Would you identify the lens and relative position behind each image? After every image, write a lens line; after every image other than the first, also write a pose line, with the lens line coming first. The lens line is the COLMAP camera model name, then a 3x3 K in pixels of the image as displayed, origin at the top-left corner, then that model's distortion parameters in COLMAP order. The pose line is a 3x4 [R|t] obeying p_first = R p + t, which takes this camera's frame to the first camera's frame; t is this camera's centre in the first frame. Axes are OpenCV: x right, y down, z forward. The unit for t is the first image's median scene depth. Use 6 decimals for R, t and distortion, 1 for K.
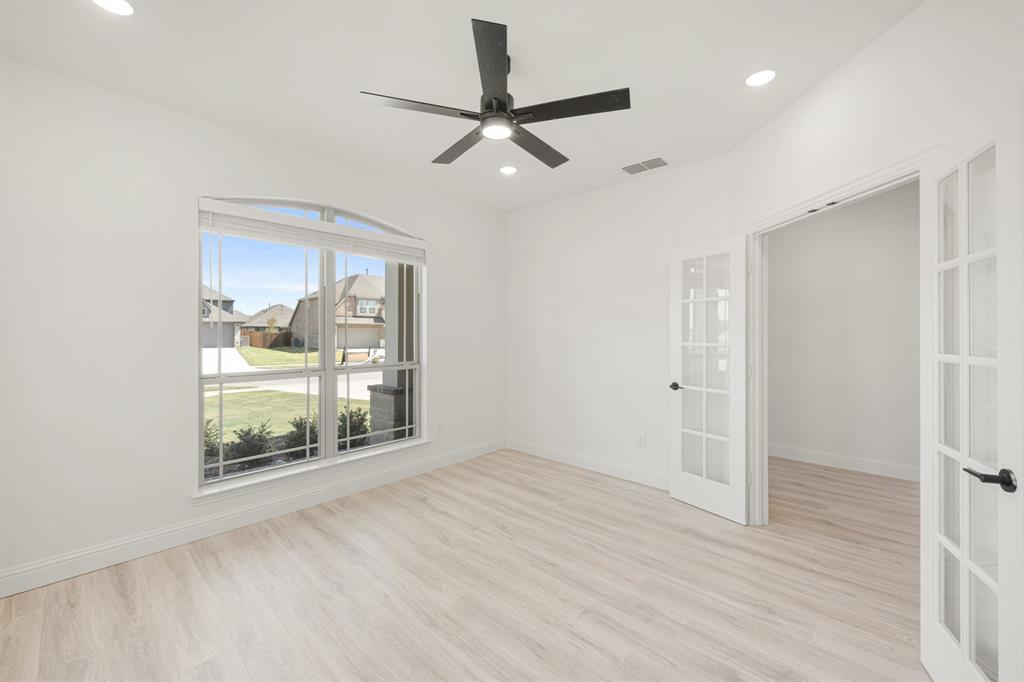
lens RADIAL K [[411.6, 0, 511.1], [0, 411.6, 331.9], [0, 0, 1]] dist [-0.000190, 0.000099]
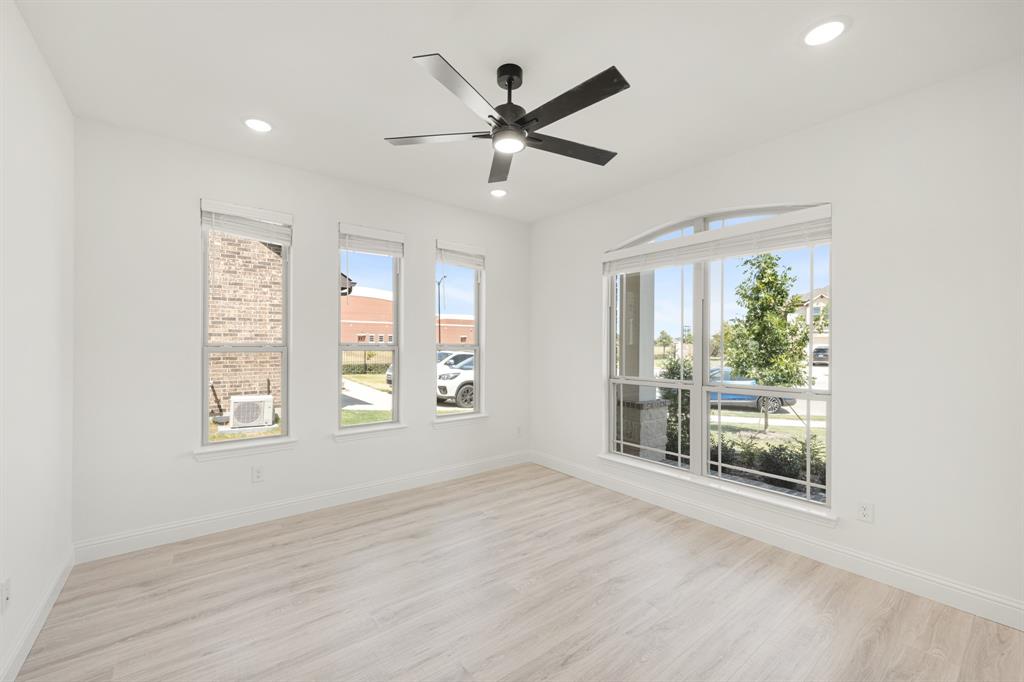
lens RADIAL K [[416.1, 0, 512.0], [0, 416.1, 341.0], [0, 0, 1]] dist [0.000357, -0.000024]
pose [[-0.165474, -0.017313, -0.986062, 0.615358], [-0.006377, 0.999844, -0.016485, 0.009727], [0.986194, 0.003561, -0.165558, 0.744676]]
